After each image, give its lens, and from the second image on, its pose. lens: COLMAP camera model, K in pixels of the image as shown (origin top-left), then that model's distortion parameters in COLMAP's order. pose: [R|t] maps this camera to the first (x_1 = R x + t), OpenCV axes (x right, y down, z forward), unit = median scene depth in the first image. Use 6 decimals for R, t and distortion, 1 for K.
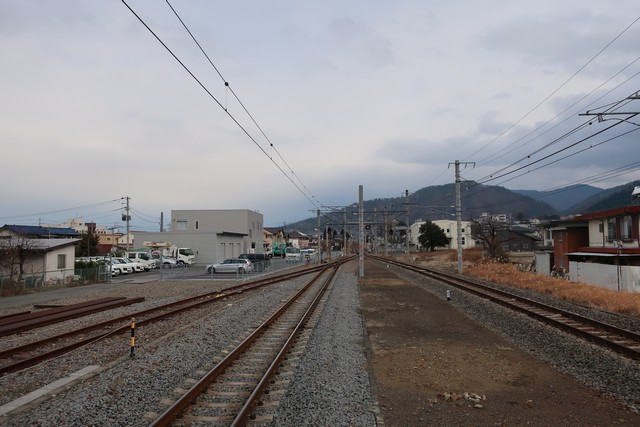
lens RADIAL K [[502.6, 0, 323.4], [0, 502.6, 213.2], [0, 0, 1]] dist [-0.004199, 0.003105]
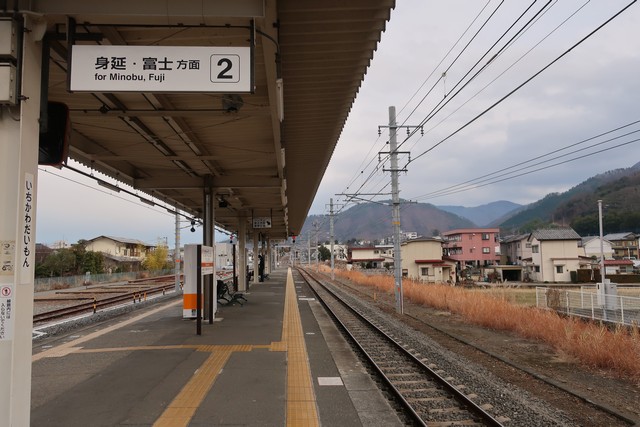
lens RADIAL K [[502.6, 0, 320.4], [0, 502.6, 212.6], [0, 0, 1]] dist [-0.004199, 0.003105]
pose [[0.993060, 0.000951, 0.117604, -0.004738], [0.002512, 0.999568, -0.029295, -0.047305], [-0.117581, 0.029388, 0.992628, -0.759451]]
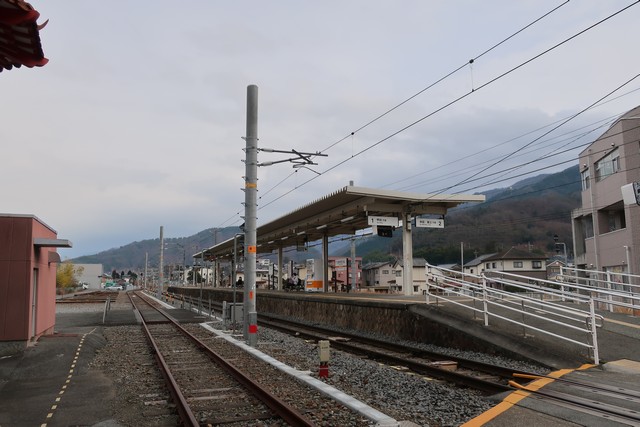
lens RADIAL K [[502.6, 0, 319.4], [0, 502.6, 218.0], [0, 0, 1]] dist [-0.004199, 0.003105]
pose [[0.914054, 0.055155, 0.401824, -0.115813], [-0.027187, 0.996814, -0.074982, -0.045144], [-0.404680, 0.057613, 0.912642, -0.869537]]
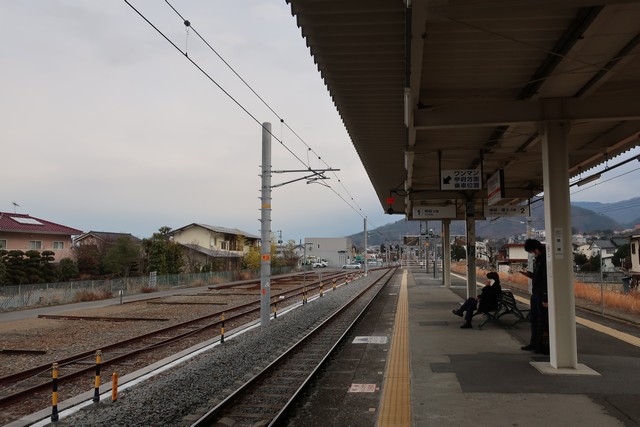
lens RADIAL K [[502.6, 0, 320.9], [0, 502.6, 208.4], [0, 0, 1]] dist [-0.004199, 0.003105]
pose [[0.993943, -0.002756, -0.109861, -0.027285], [-0.000957, 0.999431, -0.033725, -0.034461], [0.109891, 0.033626, 0.993375, -0.557028]]
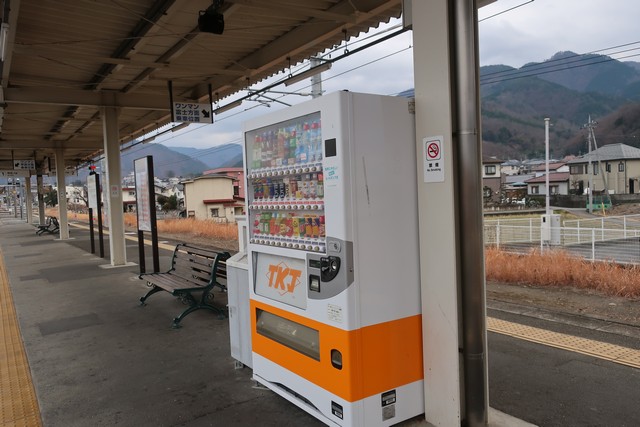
lens RADIAL K [[502.6, 0, 323.9], [0, 502.6, 223.3], [0, 0, 1]] dist [-0.004199, 0.003105]
pose [[0.798656, -0.060860, 0.598702, -0.035500], [-0.004087, 0.994302, 0.106525, -0.040284], [-0.601774, -0.087524, 0.793856, -0.667879]]
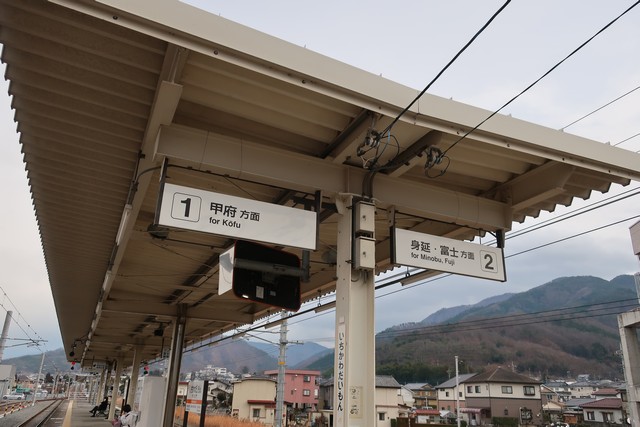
lens RADIAL K [[502.6, 0, 320.1], [0, 502.6, 214.3], [0, 0, 1]] dist [-0.004199, 0.003105]
pose [[0.880820, 0.198355, 0.429897, -0.039688], [-0.070863, 0.953012, -0.294528, -0.047465], [-0.468118, 0.228963, 0.853488, -0.758524]]
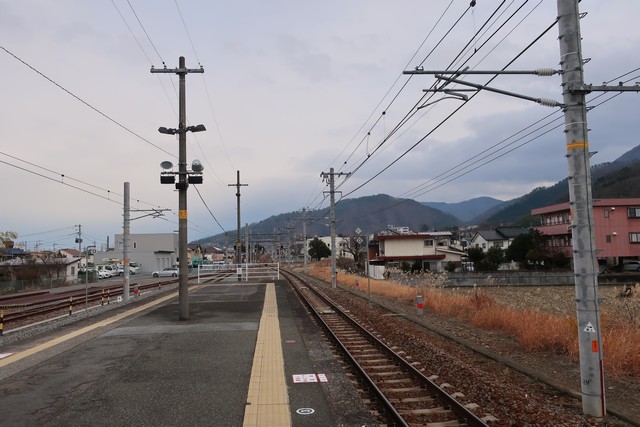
lens RADIAL K [[502.6, 0, 325.9], [0, 502.6, 221.3], [0, 0, 1]] dist [-0.004199, 0.003105]
pose [[0.986419, -0.007670, 0.164068, 0.022849], [0.008929, 0.999936, -0.006938, -0.017979], [-0.164004, 0.008309, 0.986425, -0.279386]]
